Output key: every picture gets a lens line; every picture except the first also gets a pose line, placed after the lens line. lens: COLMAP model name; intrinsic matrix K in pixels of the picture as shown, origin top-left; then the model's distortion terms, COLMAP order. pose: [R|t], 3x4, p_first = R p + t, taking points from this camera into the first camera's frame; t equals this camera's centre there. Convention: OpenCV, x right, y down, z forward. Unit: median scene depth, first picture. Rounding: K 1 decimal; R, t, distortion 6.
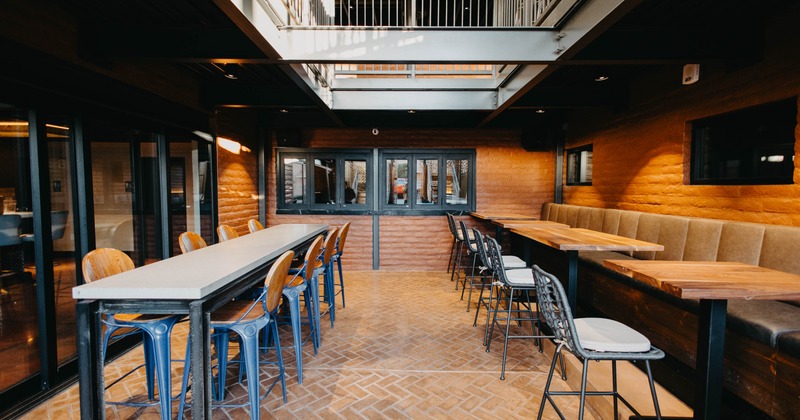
lens RADIAL K [[375.5, 0, 400.0], [0, 375.5, 210.0], [0, 0, 1]] dist [0.003813, -0.000070]
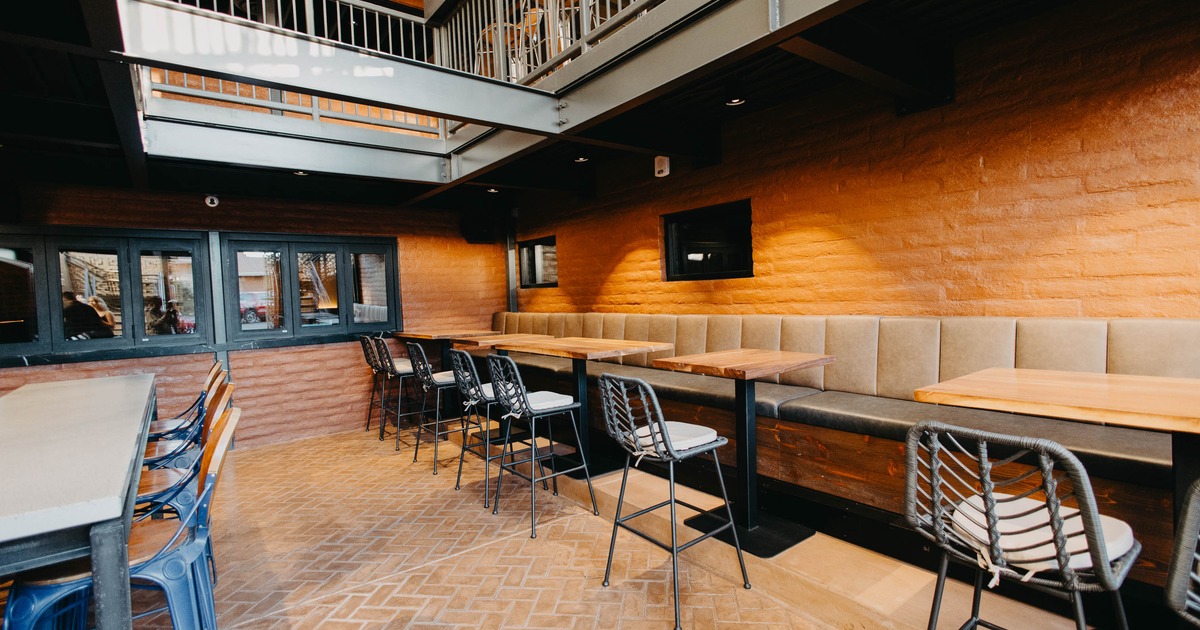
lens RADIAL K [[563.2, 0, 600.0], [0, 563.2, 315.0], [0, 0, 1]] dist [0.003813, -0.000070]
pose [[0.774028, -0.057220, 0.630560, -0.236584], [0.076877, 0.997033, -0.003893, 0.009486], [-0.628466, 0.051489, 0.776131, -0.000498]]
